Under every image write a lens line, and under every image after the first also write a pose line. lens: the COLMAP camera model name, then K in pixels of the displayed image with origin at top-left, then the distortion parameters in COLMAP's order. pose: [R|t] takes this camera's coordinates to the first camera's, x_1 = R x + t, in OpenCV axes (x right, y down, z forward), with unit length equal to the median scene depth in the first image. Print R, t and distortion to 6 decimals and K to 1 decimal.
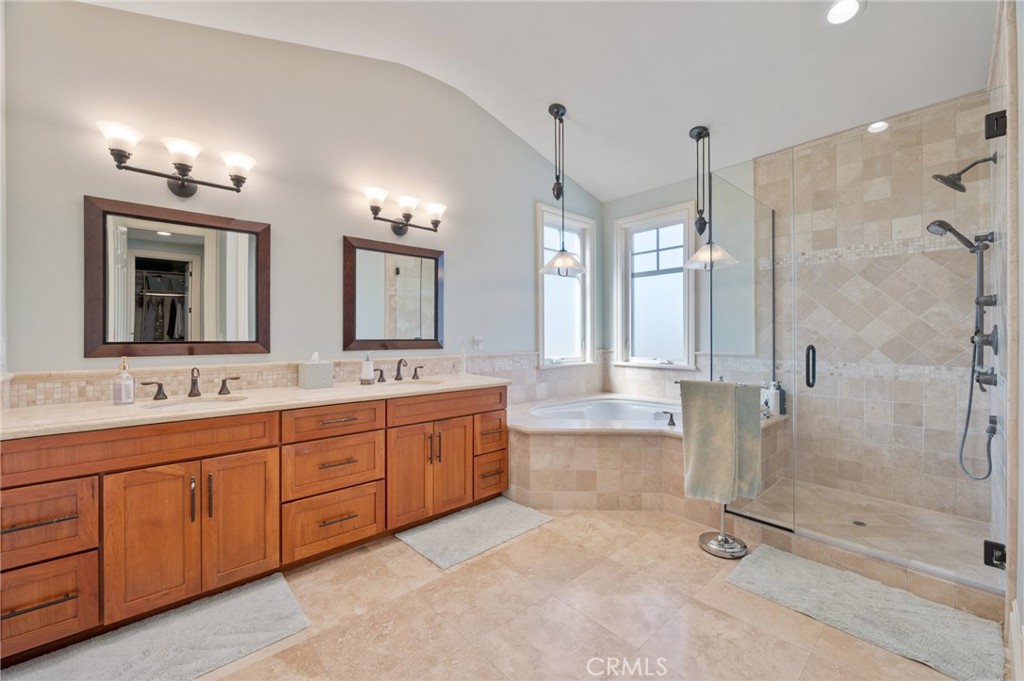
lens RADIAL K [[406.8, 0, 520.3], [0, 406.8, 337.9], [0, 0, 1]] dist [-0.003488, 0.000276]
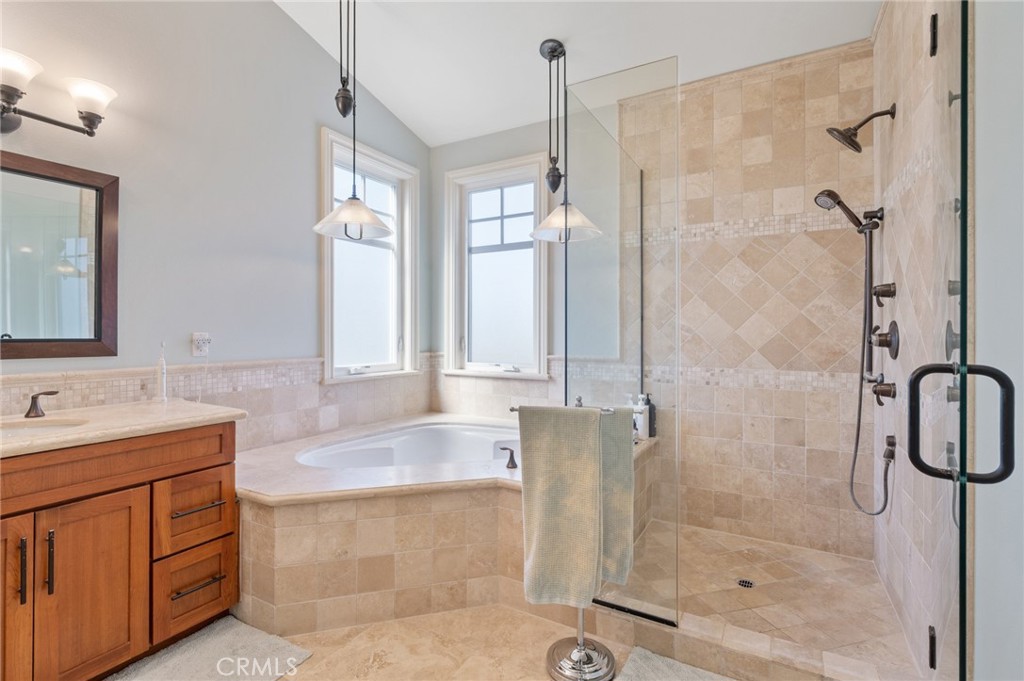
lens RADIAL K [[466.1, 0, 511.0], [0, 466.1, 336.7], [0, 0, 1]] dist [-0.005199, -0.000251]
pose [[0.951823, 0.001103, 0.306646, 0.134091], [-0.001903, 0.999996, 0.002310, -0.001914], [-0.306642, -0.002783, 0.951821, 0.269079]]
